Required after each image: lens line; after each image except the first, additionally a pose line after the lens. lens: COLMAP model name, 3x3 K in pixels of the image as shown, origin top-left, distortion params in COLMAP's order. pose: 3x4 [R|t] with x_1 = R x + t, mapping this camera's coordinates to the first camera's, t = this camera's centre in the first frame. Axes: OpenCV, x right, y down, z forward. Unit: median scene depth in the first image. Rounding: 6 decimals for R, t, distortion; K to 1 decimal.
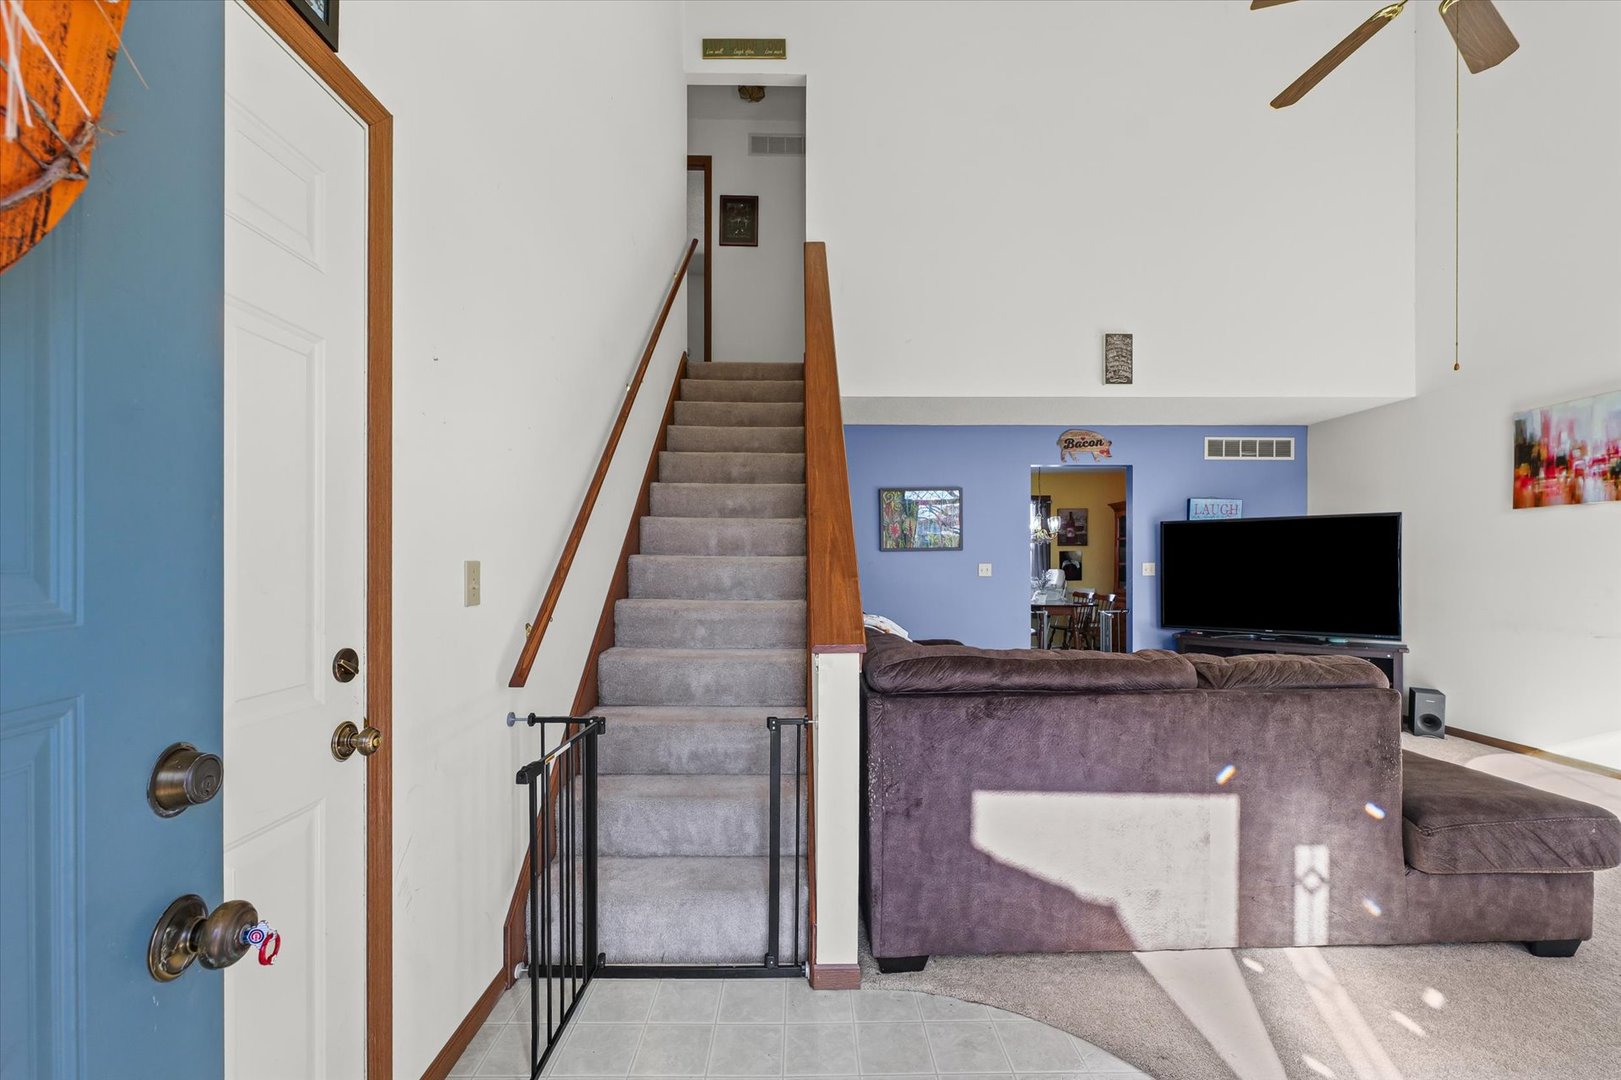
lens RADIAL K [[671.3, 0, 801.3], [0, 671.3, 563.1], [0, 0, 1]] dist [-0.003510, 0.000638]
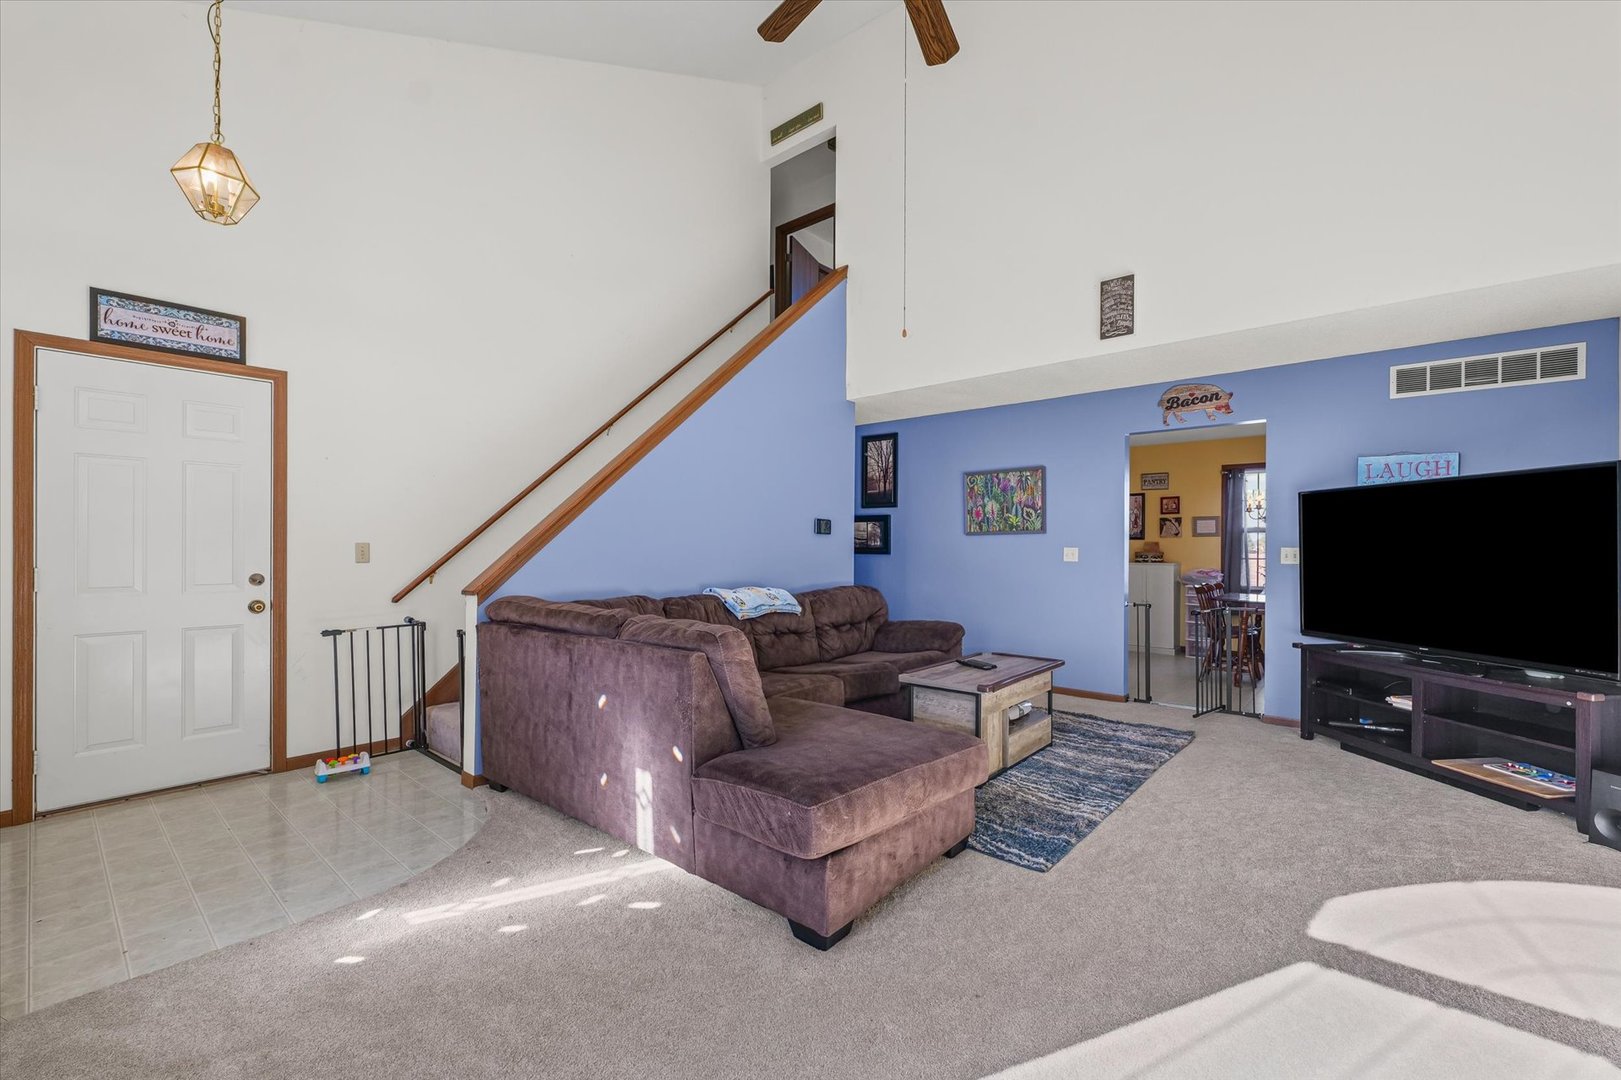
lens RADIAL K [[671.3, 0, 818.8], [0, 671.3, 543.3], [0, 0, 1]] dist [-0.003510, 0.000638]
pose [[0.755146, -0.000419, -0.655556, 0.708048], [-0.004506, 0.999973, -0.005830, 0.002057], [0.655541, 0.007357, 0.755124, 0.103910]]
